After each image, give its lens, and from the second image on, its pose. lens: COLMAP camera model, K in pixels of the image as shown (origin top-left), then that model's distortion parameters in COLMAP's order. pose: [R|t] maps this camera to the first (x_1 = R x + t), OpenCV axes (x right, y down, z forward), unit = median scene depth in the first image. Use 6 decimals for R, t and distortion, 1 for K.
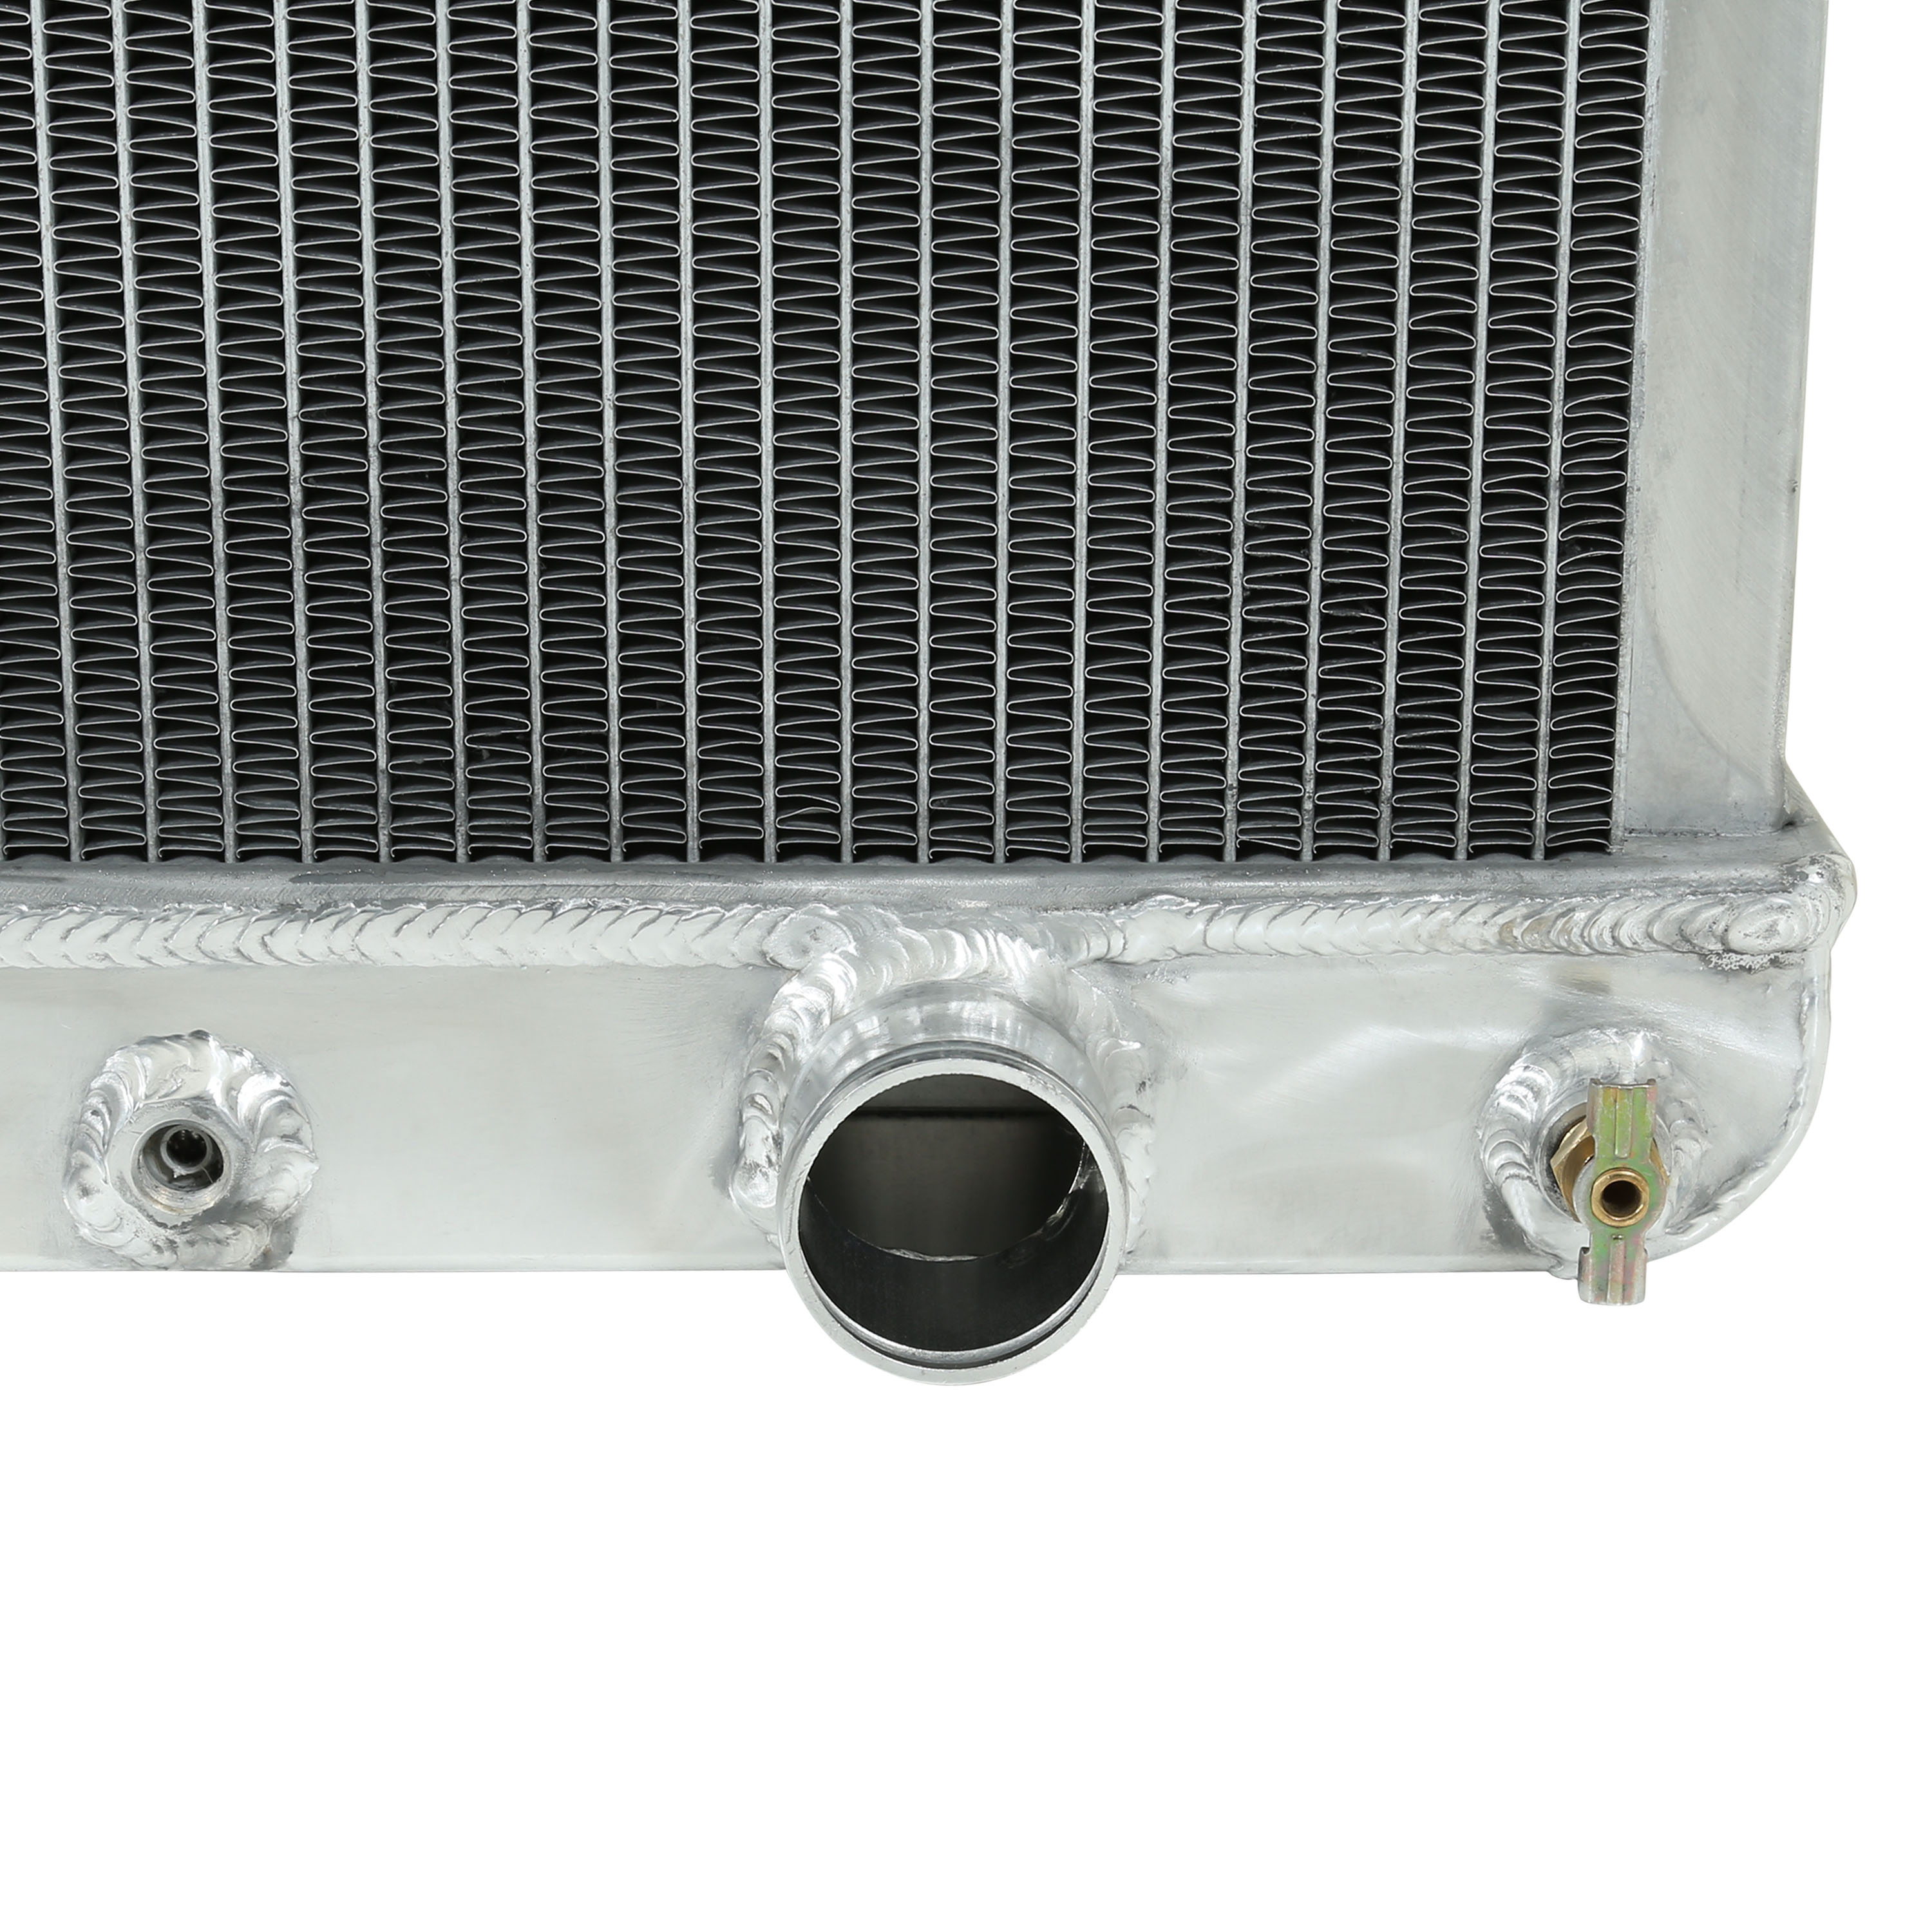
lens RADIAL K [[4530.3, 0, 949.6], [0, 4530.3, 973.5], [0, 0, 1]] dist [0.040951, 0.000000]
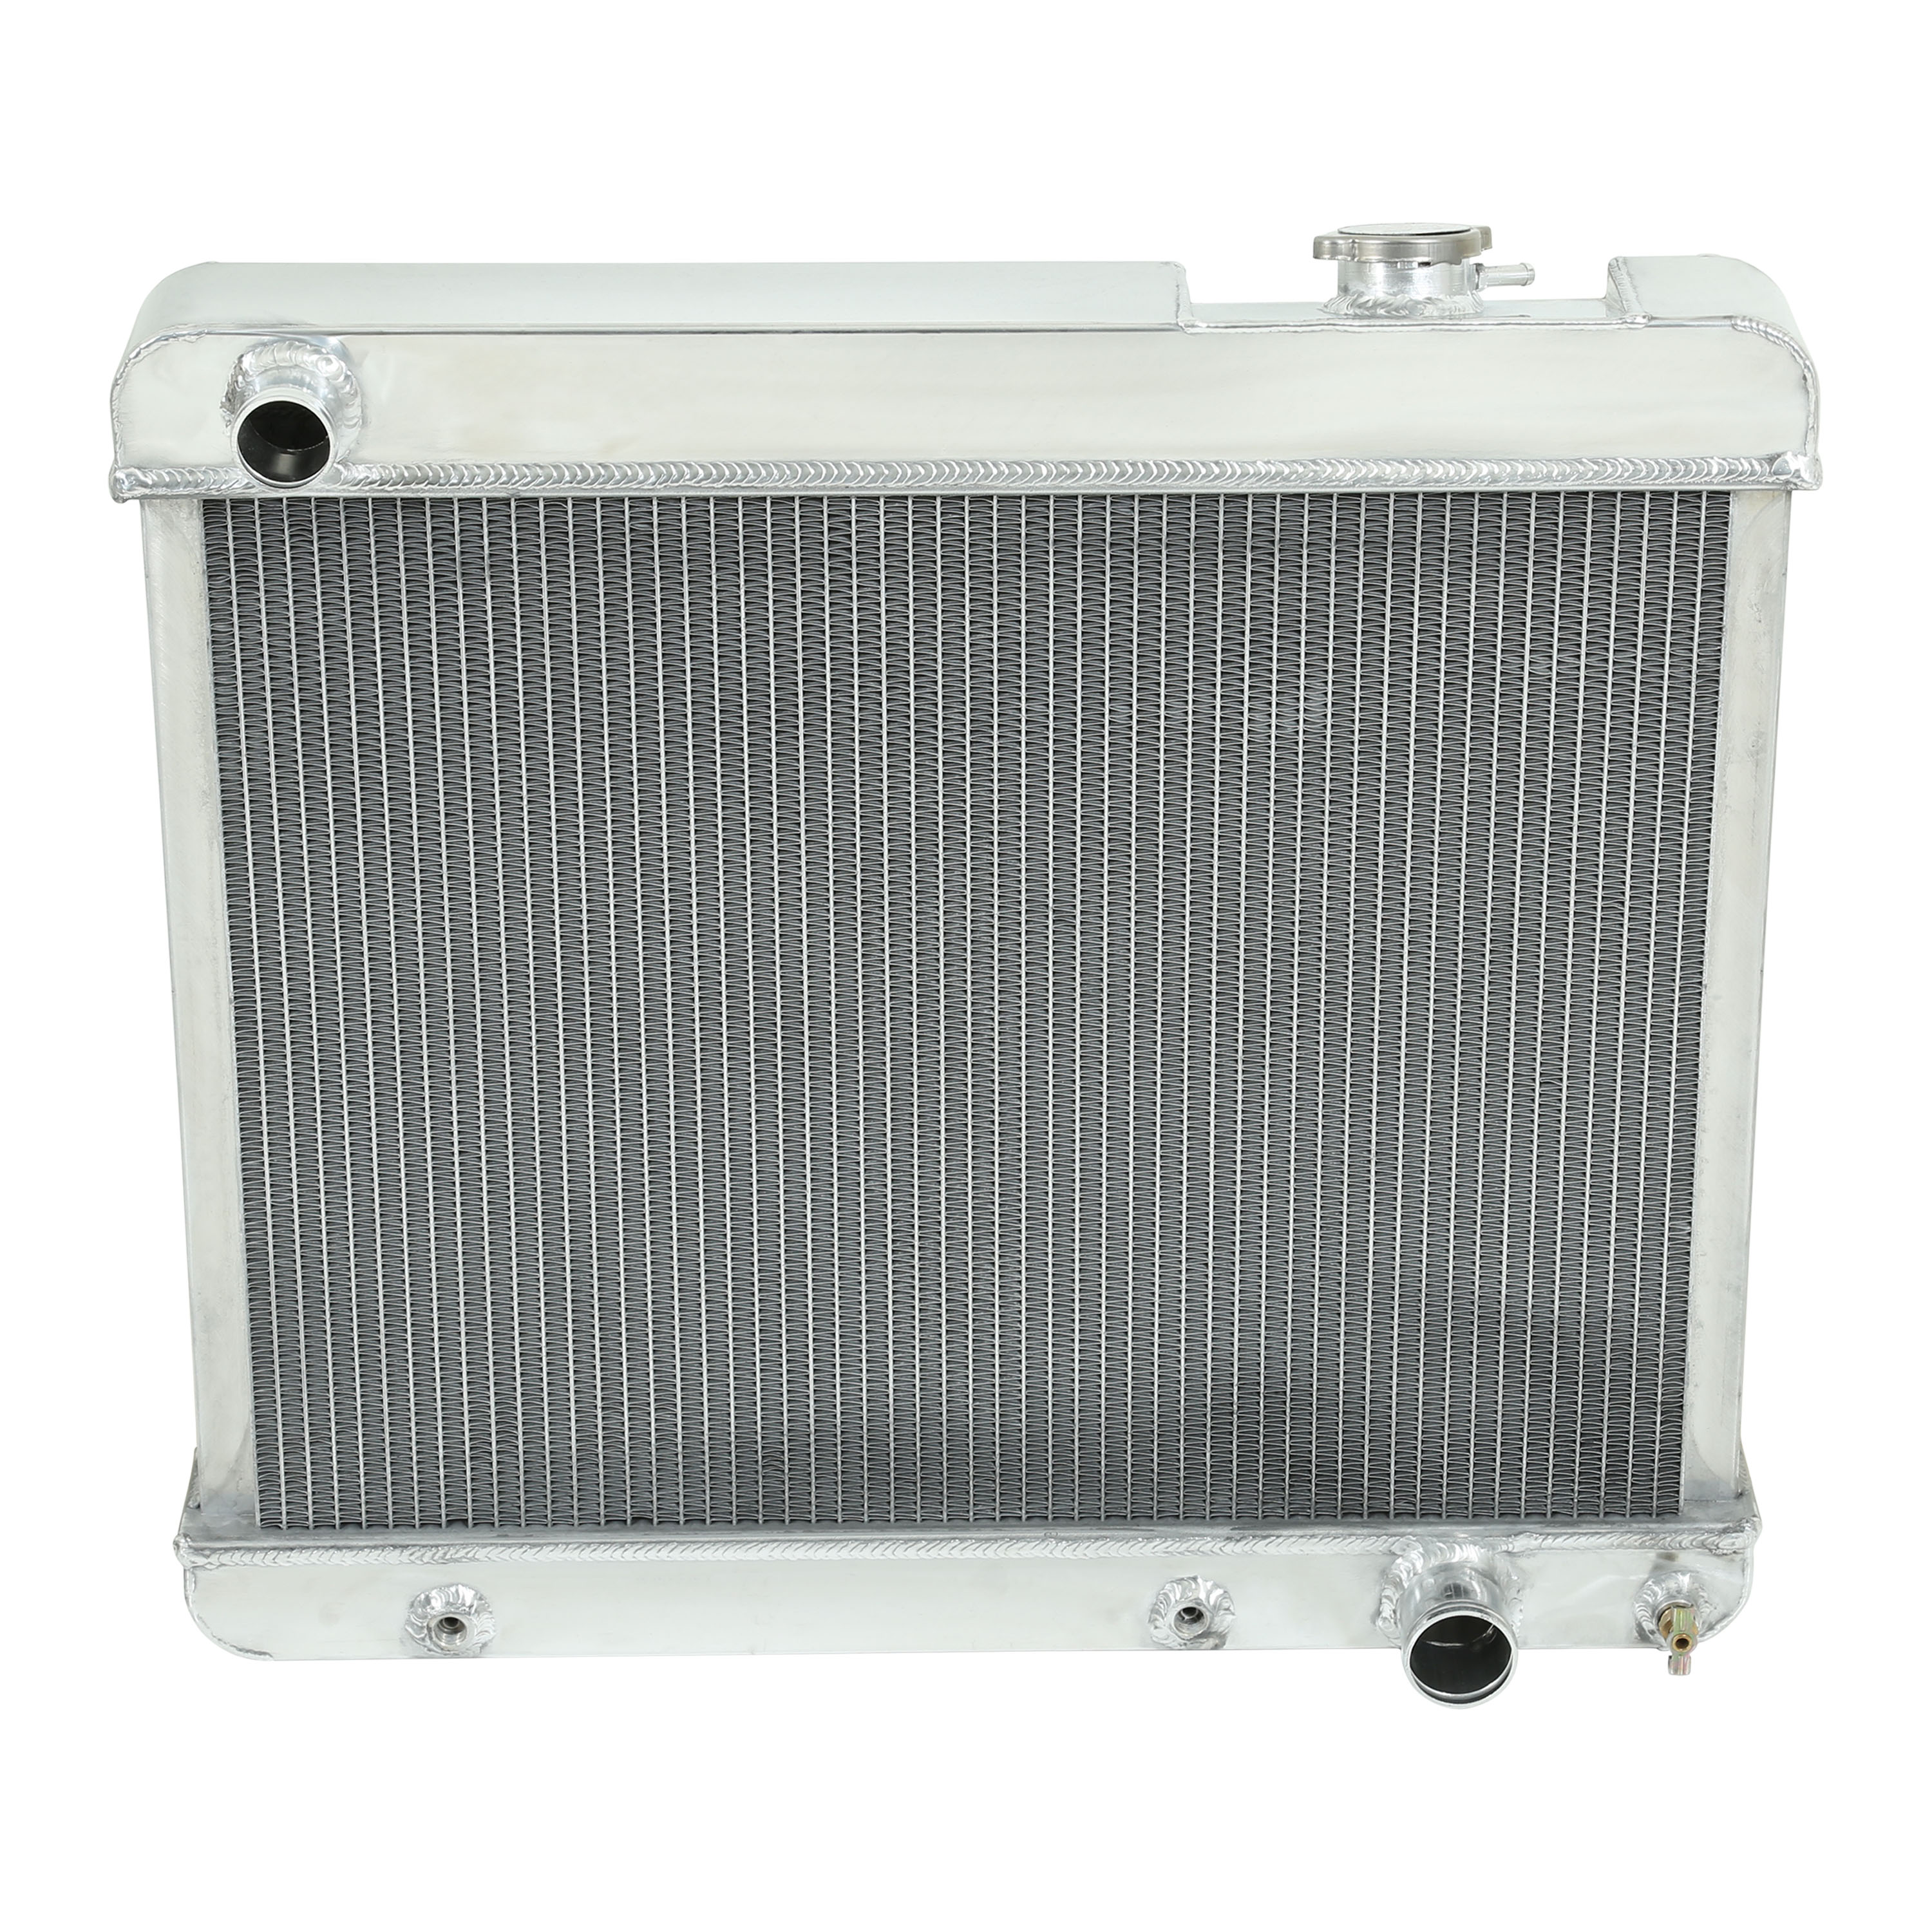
lens RADIAL K [[5261.2, 0, 1042.1], [0, 5261.2, 916.8], [0, 0, 1]] dist [0.223289, 0.000000]
pose [[0.999862, -0.010532, 0.012884, -0.307338], [0.008656, 0.990415, 0.137854, -0.888144], [-0.014212, -0.137724, 0.990369, -2.342688]]
